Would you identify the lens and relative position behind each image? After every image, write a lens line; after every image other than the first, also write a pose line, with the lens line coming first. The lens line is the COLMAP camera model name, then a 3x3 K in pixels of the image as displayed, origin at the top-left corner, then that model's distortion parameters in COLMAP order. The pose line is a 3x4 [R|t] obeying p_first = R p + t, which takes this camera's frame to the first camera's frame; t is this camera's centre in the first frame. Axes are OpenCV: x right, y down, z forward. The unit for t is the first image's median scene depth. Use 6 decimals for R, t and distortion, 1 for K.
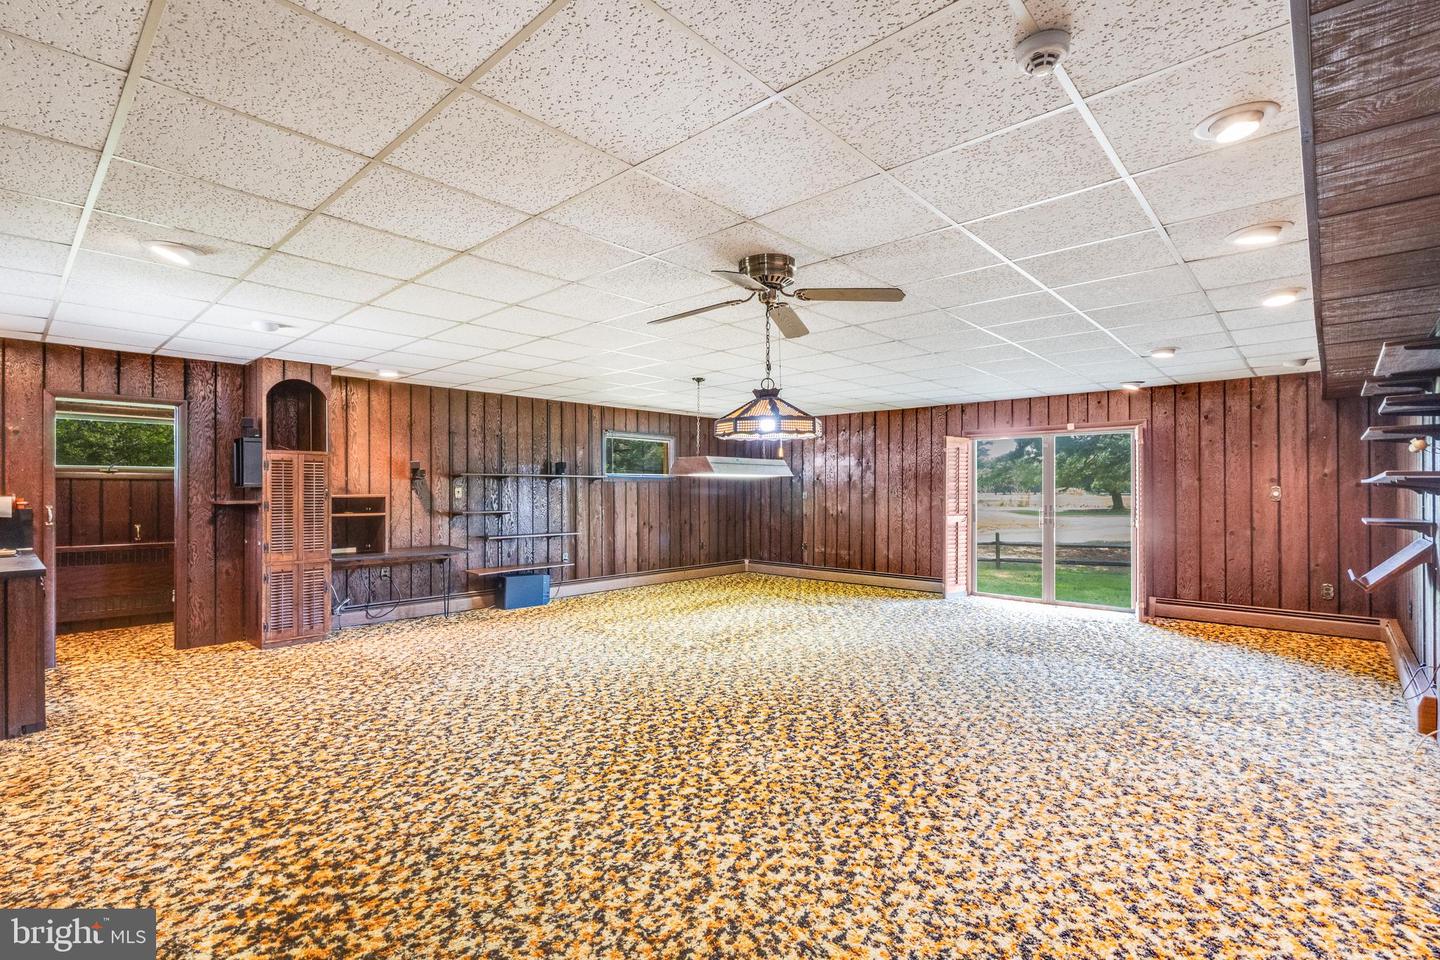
lens RADIAL K [[662.4, 0, 720.0], [0, 662.4, 480.0], [0, 0, 1]] dist [0.002951, 0.001404]
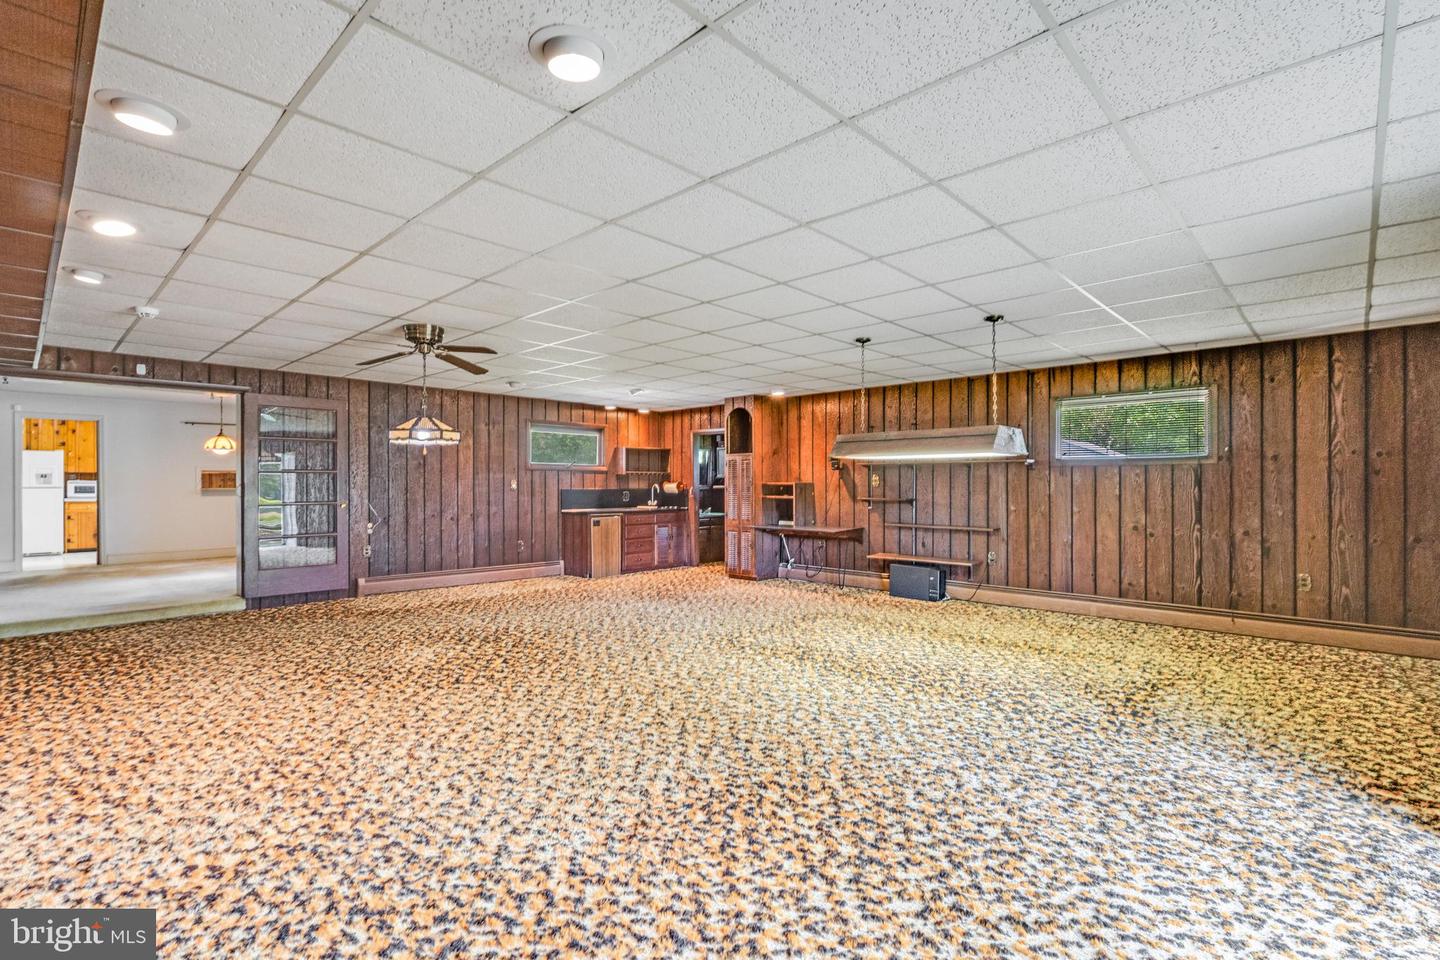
lens RADIAL K [[678.1, 0, 726.2], [0, 678.1, 483.7], [0, 0, 1]] dist [0.002725, 0.000288]
pose [[-0.021722, -0.000673, -0.999764, 1.318821], [0.014219, 0.999898, -0.000982, 0.037611], [0.999663, -0.014237, -0.021710, 1.416621]]
